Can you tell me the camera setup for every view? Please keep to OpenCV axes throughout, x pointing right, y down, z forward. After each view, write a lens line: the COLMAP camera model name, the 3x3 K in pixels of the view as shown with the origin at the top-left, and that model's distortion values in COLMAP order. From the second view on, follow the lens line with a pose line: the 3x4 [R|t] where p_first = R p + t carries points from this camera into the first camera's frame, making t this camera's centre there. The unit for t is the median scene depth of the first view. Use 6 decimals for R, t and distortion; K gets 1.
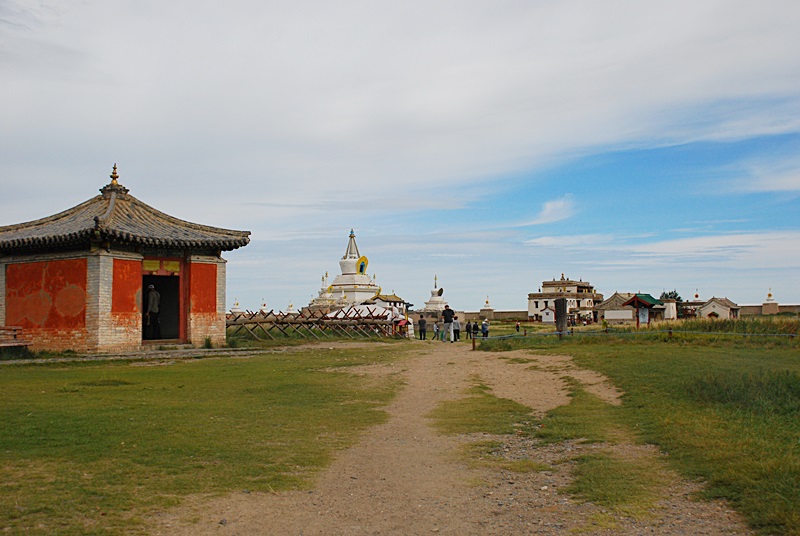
lens RADIAL K [[914.4, 0, 402.9], [0, 914.4, 270.2], [0, 0, 1]] dist [-0.022260, 0.000000]
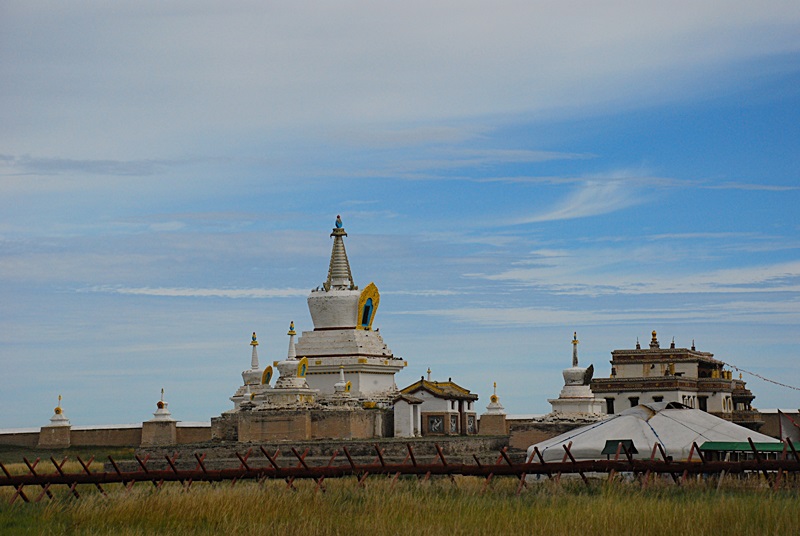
lens RADIAL K [[2028.2, 0, 399.5], [0, 2028.2, 269.0], [0, 0, 1]] dist [0.569452, 0.000000]
pose [[0.984117, 0.010789, 0.177195, -0.192466], [-0.005741, 0.999564, -0.028976, 0.003741], [-0.177430, 0.027499, 0.983749, 0.126017]]
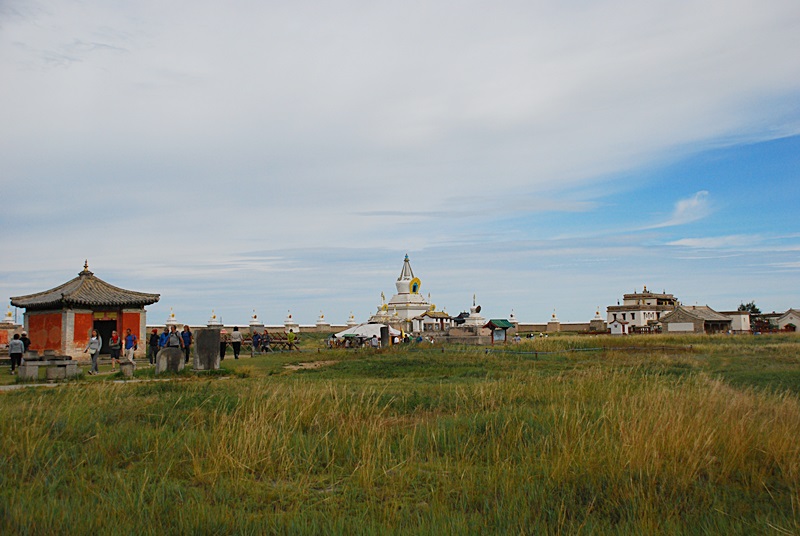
lens RADIAL K [[948.3, 0, 397.5], [0, 948.3, 266.7], [0, 0, 1]] dist [0.047534, 0.000000]
pose [[0.985949, -0.016639, -0.166217, 0.133426], [0.014653, 0.999806, -0.013168, -0.014239], [0.166403, 0.010547, 0.986001, -0.170313]]
